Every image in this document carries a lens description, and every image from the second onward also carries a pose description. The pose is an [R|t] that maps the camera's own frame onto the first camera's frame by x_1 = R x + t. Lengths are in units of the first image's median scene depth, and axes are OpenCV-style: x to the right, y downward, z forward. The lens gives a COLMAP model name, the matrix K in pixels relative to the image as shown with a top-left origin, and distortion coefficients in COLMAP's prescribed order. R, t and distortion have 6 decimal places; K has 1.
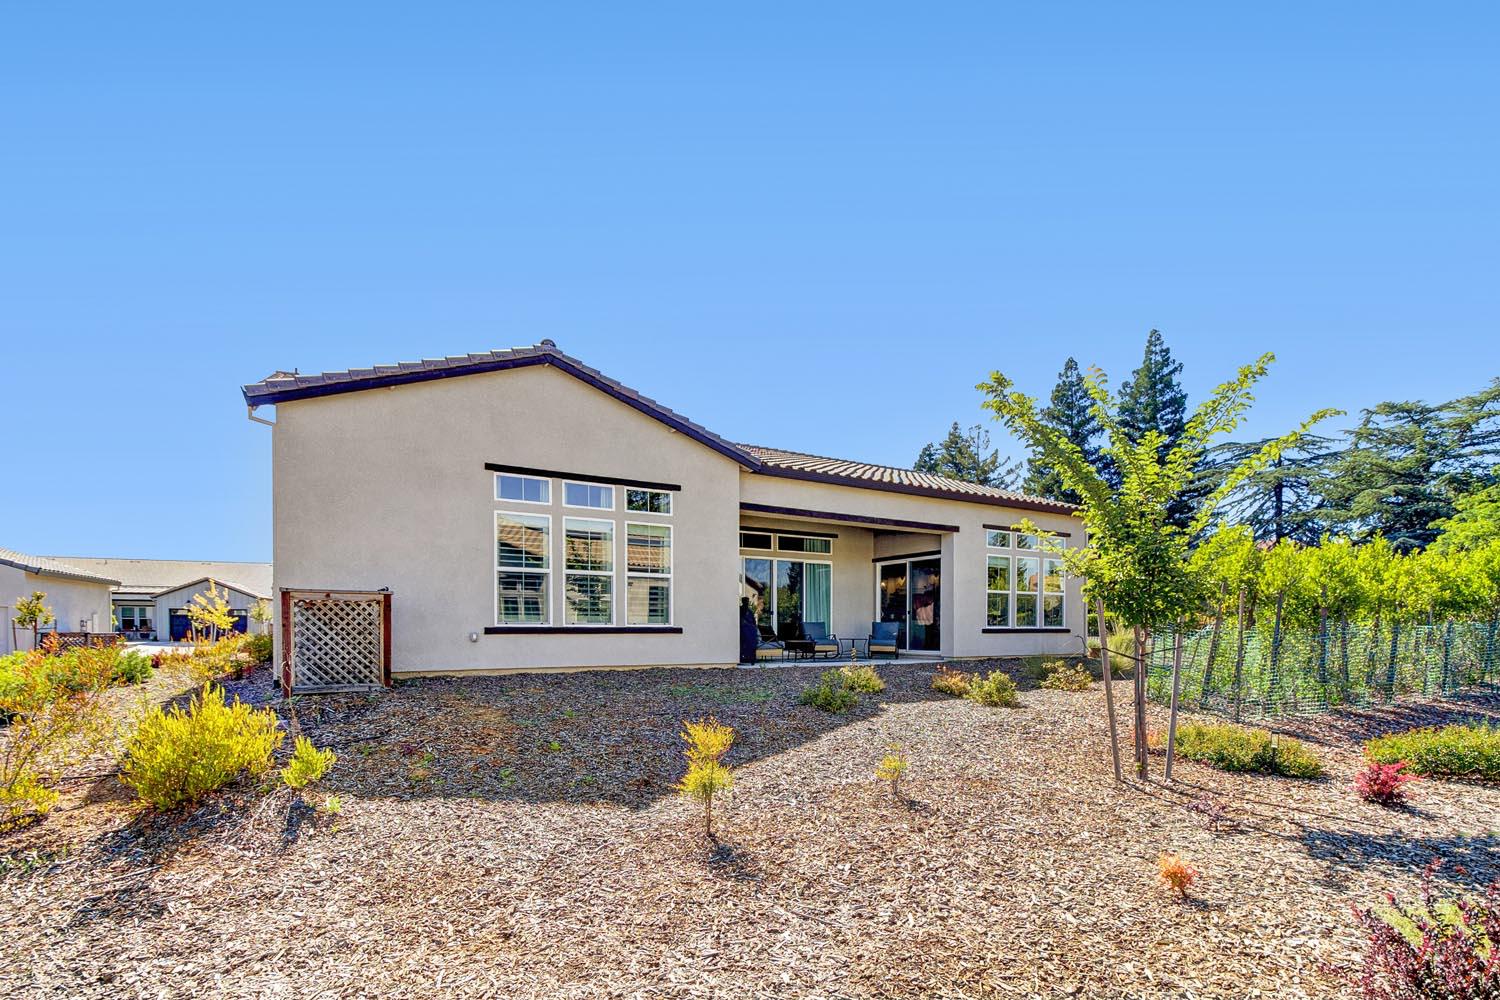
lens RADIAL K [[721.9, 0, 739.3], [0, 721.9, 615.3], [0, 0, 1]] dist [-0.012975, 0.001044]
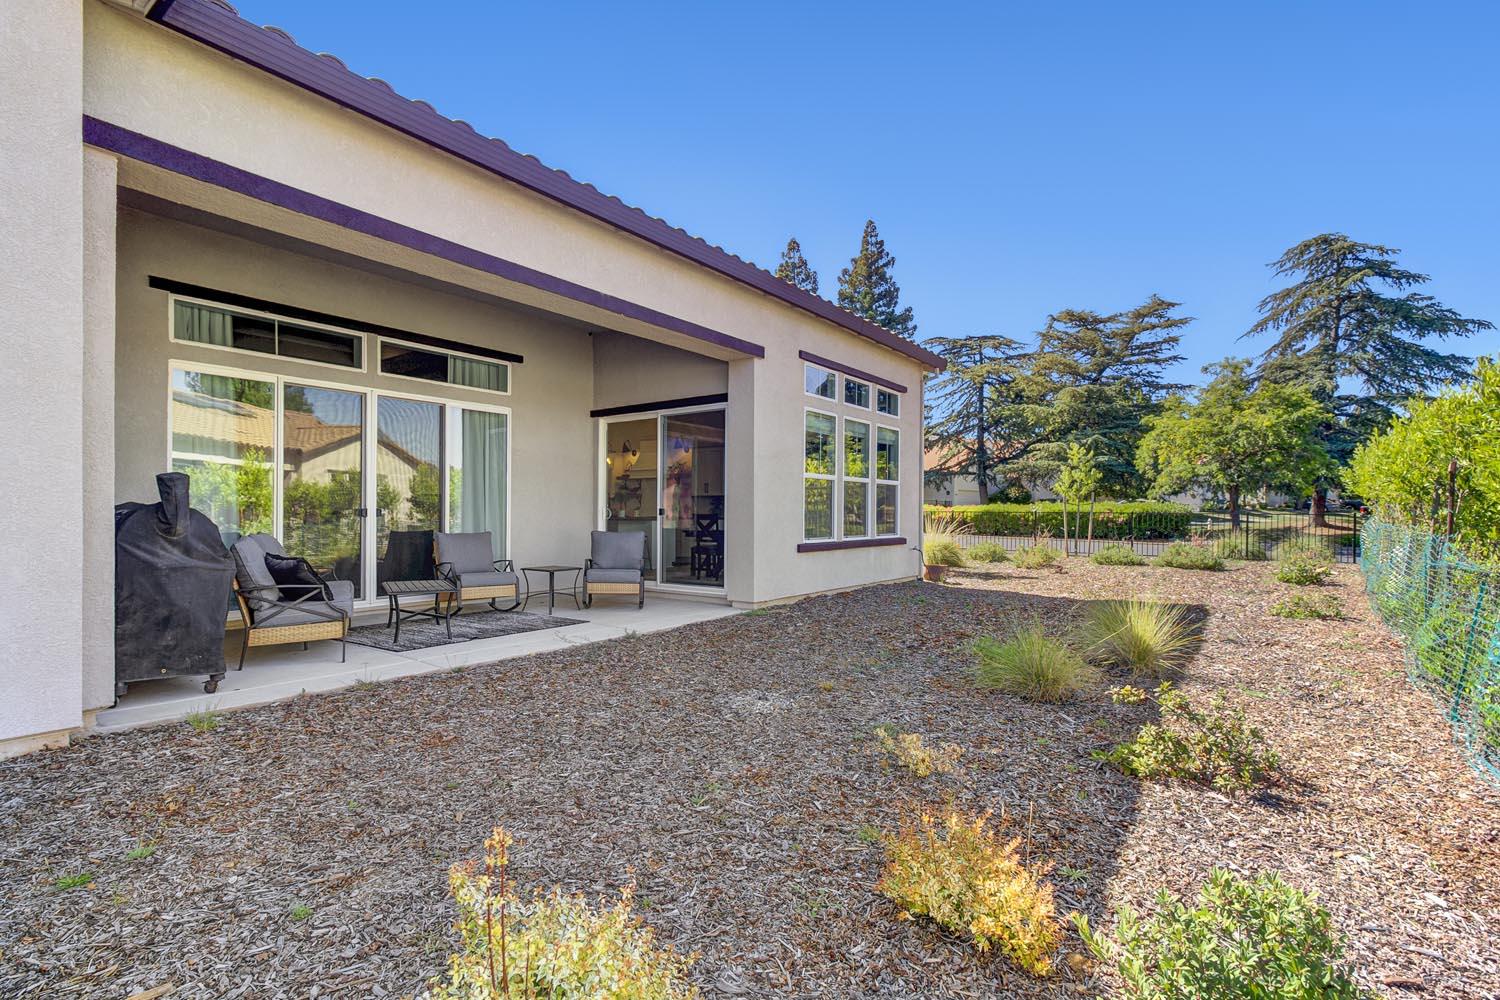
lens RADIAL K [[721.9, 0, 746.9], [0, 721.9, 504.4], [0, 0, 1]] dist [-0.012975, 0.001044]
pose [[0.918631, 0.003932, 0.395097, 0.037175], [-0.005247, 0.999984, 0.002249, -0.005022], [-0.395082, -0.004139, 0.918637, 0.216937]]
